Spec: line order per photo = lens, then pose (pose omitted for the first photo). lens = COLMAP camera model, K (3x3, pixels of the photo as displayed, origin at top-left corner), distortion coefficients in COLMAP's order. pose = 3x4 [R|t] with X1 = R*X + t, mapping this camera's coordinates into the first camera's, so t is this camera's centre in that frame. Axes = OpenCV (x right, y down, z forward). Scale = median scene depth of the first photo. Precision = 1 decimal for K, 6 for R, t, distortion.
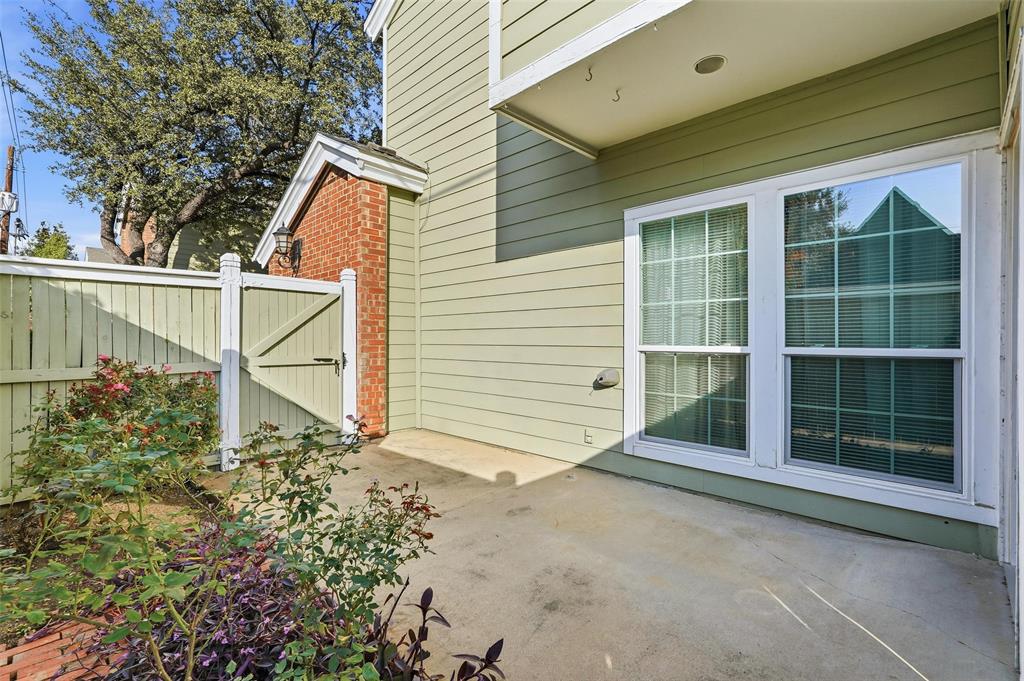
lens RADIAL K [[461.8, 0, 510.5], [0, 461.8, 345.0], [0, 0, 1]] dist [-0.001536, 0.000302]
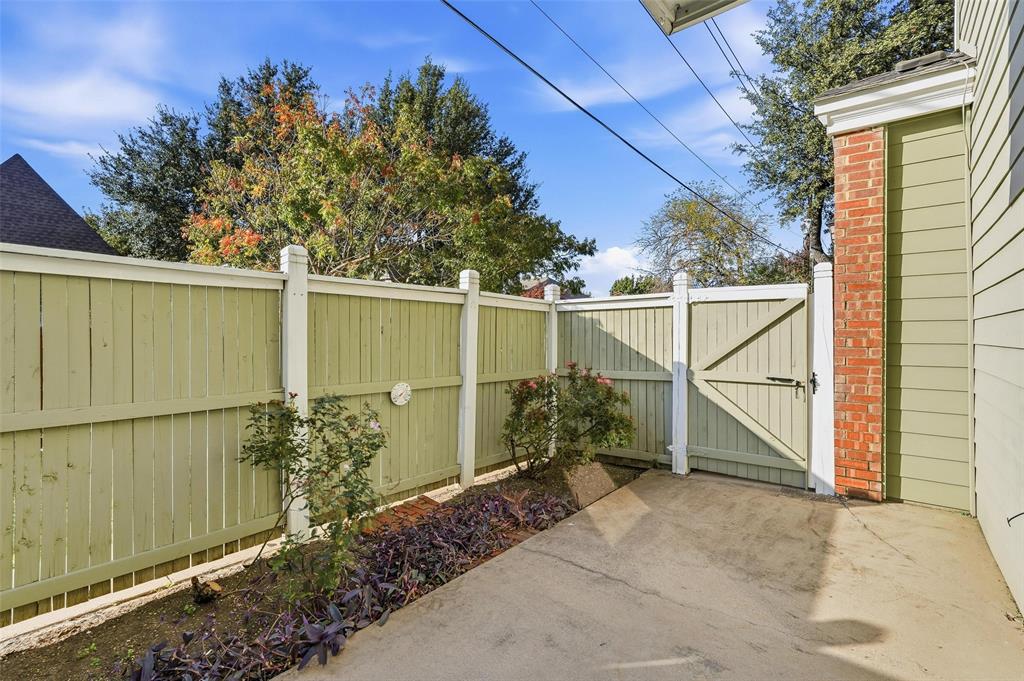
lens RADIAL K [[461.8, 0, 510.5], [0, 461.8, 345.0], [0, 0, 1]] dist [-0.001536, 0.000302]
pose [[0.088730, 0.019191, -0.995871, 0.411366], [-0.013569, 0.999745, 0.018057, -0.041993], [0.995963, 0.011910, 0.088968, 0.482644]]
